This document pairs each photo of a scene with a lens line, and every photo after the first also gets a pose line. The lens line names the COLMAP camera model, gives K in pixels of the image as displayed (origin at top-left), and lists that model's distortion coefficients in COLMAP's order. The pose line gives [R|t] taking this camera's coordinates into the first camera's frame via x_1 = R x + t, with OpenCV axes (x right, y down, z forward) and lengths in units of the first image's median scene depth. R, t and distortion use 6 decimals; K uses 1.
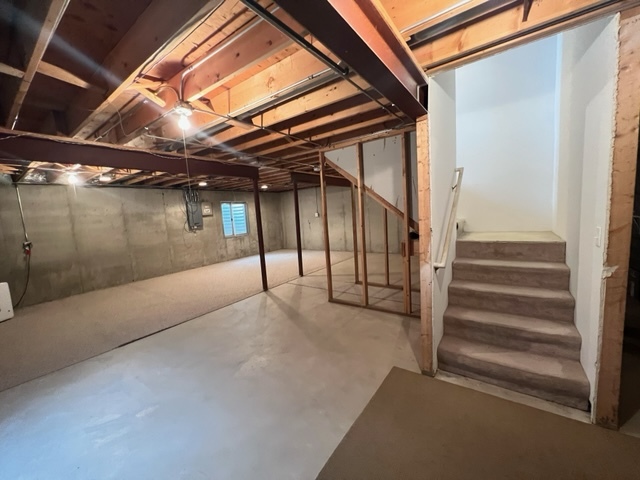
lens RADIAL K [[256.9, 0, 321.8], [0, 256.9, 240.2], [0, 0, 1]] dist [0.000829, 0.000657]
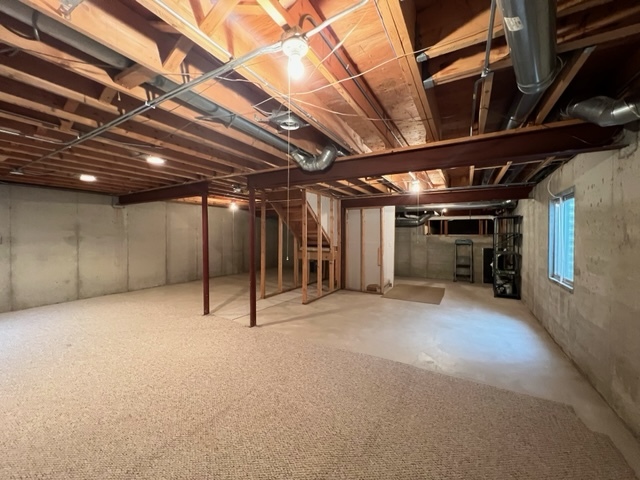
lens RADIAL K [[256.9, 0, 320.1], [0, 256.9, 235.8], [0, 0, 1]] dist [0.000829, 0.000657]
pose [[-0.091527, 0.047896, 0.994650, -0.610807], [0.114665, 0.992706, -0.037251, -0.020254], [-0.989179, 0.110642, -0.096352, 0.496174]]
